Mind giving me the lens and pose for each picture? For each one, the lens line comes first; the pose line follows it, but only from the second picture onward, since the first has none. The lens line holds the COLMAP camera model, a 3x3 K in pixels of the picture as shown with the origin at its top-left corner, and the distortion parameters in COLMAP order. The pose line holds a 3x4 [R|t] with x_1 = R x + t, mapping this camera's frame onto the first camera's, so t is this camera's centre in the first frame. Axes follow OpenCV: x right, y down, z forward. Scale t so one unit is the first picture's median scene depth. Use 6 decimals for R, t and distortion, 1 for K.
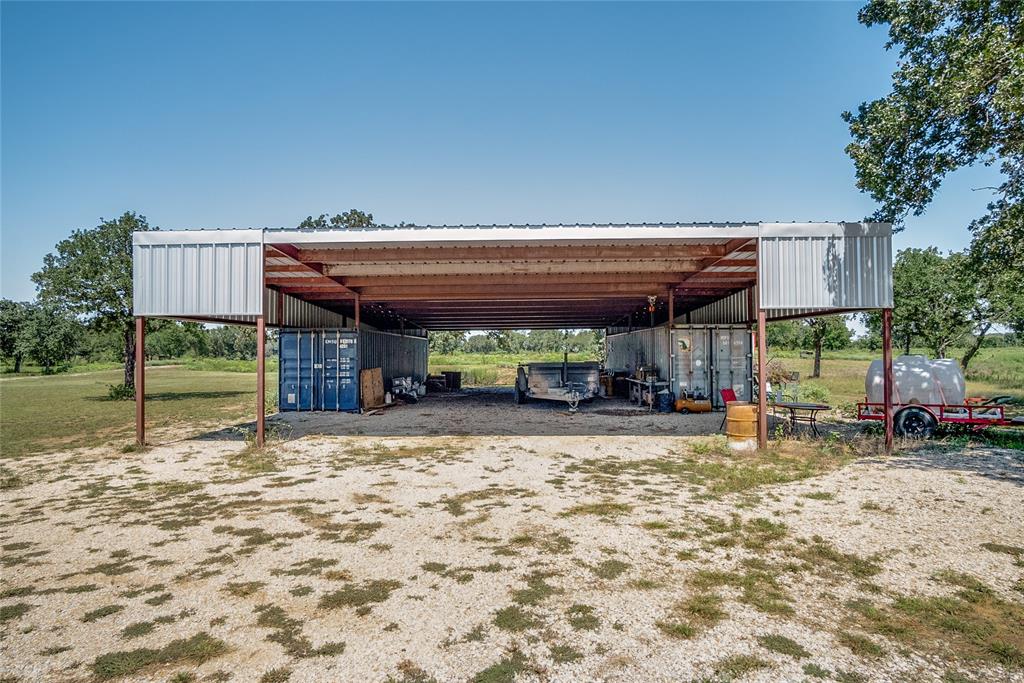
lens RADIAL K [[567.7, 0, 512.0], [0, 567.7, 341.5], [0, 0, 1]] dist [-0.058466, 0.031362]
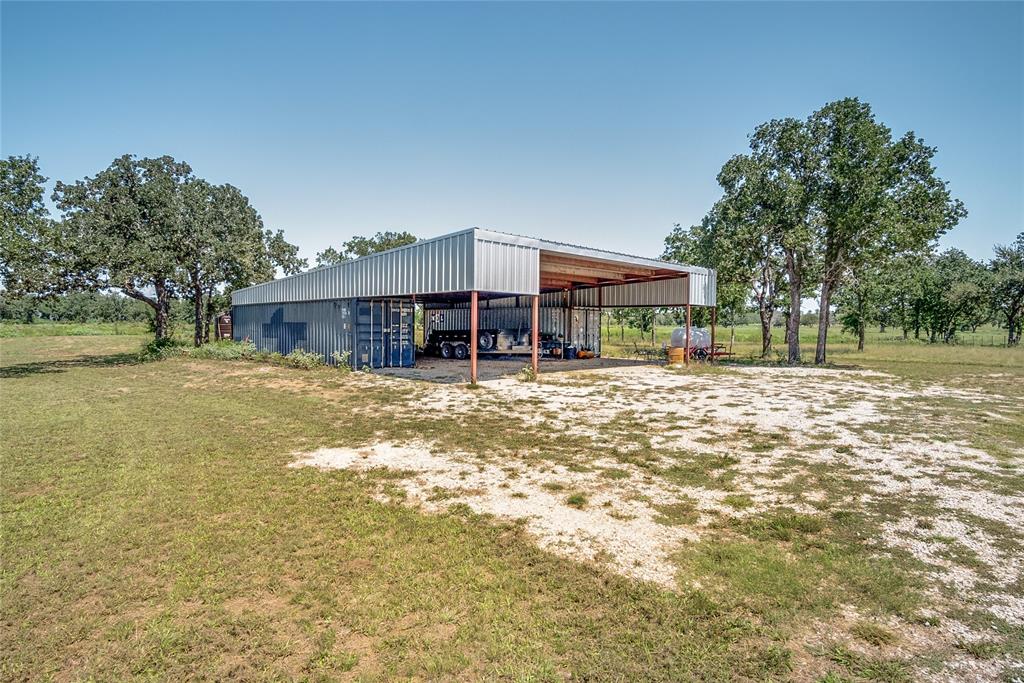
lens RADIAL K [[567.7, 0, 512.0], [0, 567.7, 341.5], [0, 0, 1]] dist [-0.058466, 0.031362]
pose [[0.695873, -0.007067, 0.718130, -1.031198], [-0.027562, 0.998952, 0.036538, 0.016494], [-0.717635, -0.045219, 0.694949, -0.030263]]
